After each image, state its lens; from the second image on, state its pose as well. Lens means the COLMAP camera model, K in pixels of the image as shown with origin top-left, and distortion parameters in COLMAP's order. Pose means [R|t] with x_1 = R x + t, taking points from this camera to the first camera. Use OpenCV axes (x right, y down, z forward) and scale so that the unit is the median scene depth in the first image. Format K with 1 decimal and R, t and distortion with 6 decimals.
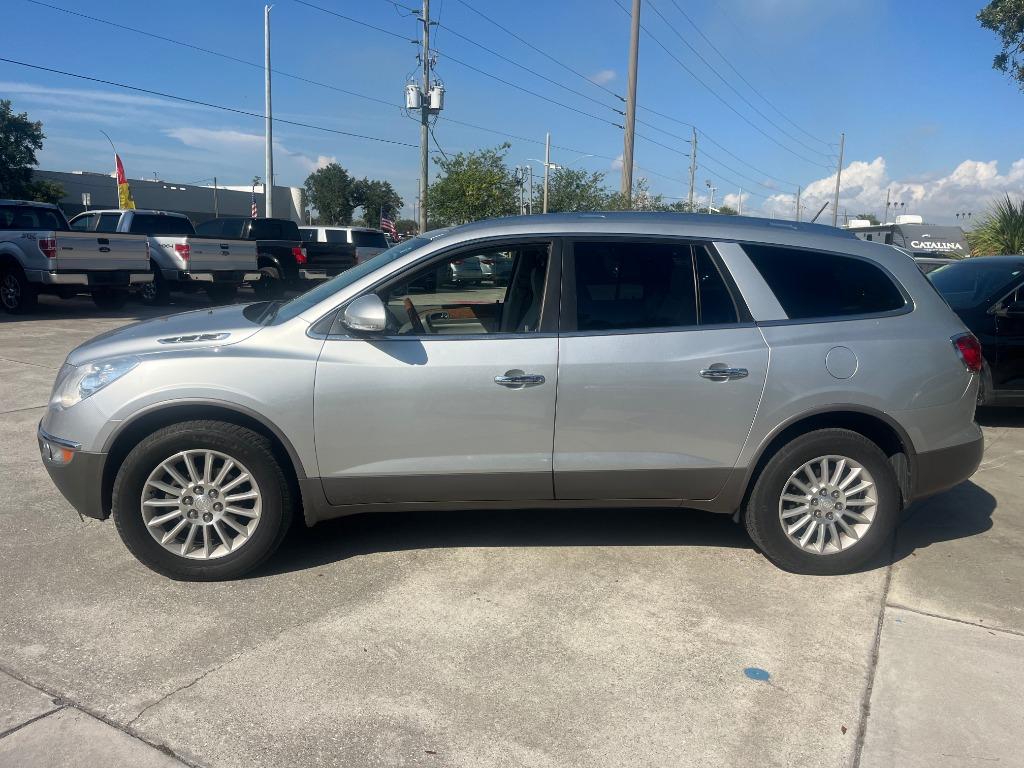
lens RADIAL K [[749.3, 0, 513.9], [0, 749.3, 382.5], [0, 0, 1]] dist [0.065101, -0.085707]
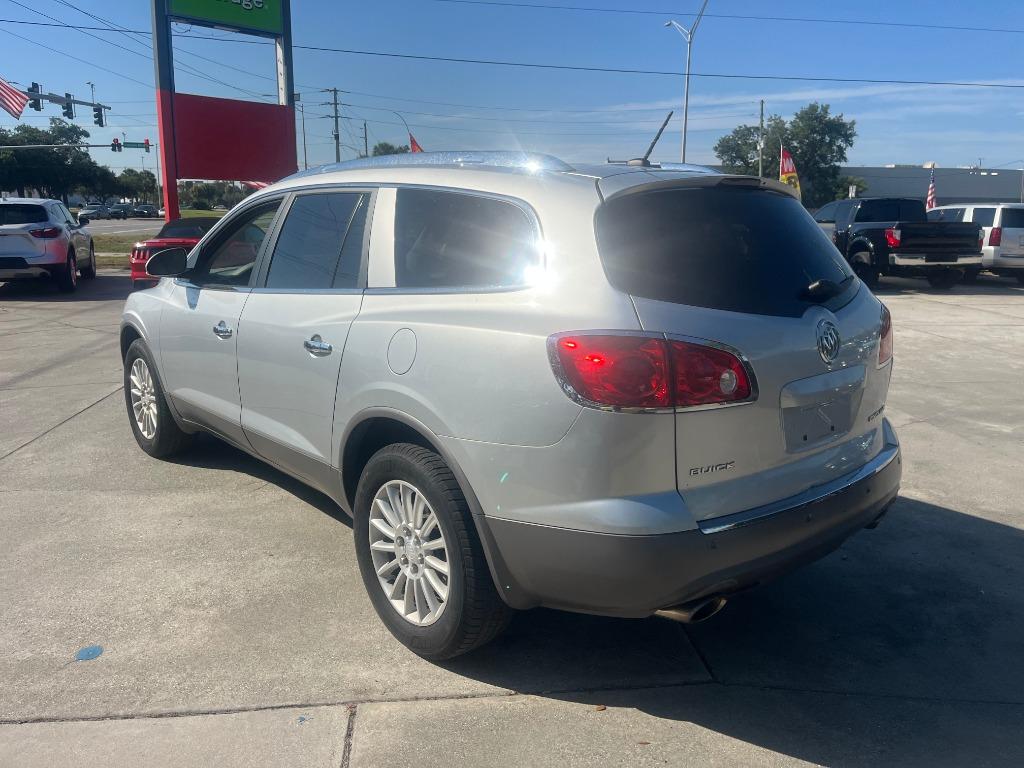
lens RADIAL K [[749.3, 0, 513.9], [0, 749.3, 382.5], [0, 0, 1]] dist [0.065101, -0.085707]
pose [[0.584504, 0.140153, -0.799195, 1.021644], [-0.130587, 0.988378, 0.077823, -0.063558], [0.800814, 0.058876, 0.596013, 0.653234]]
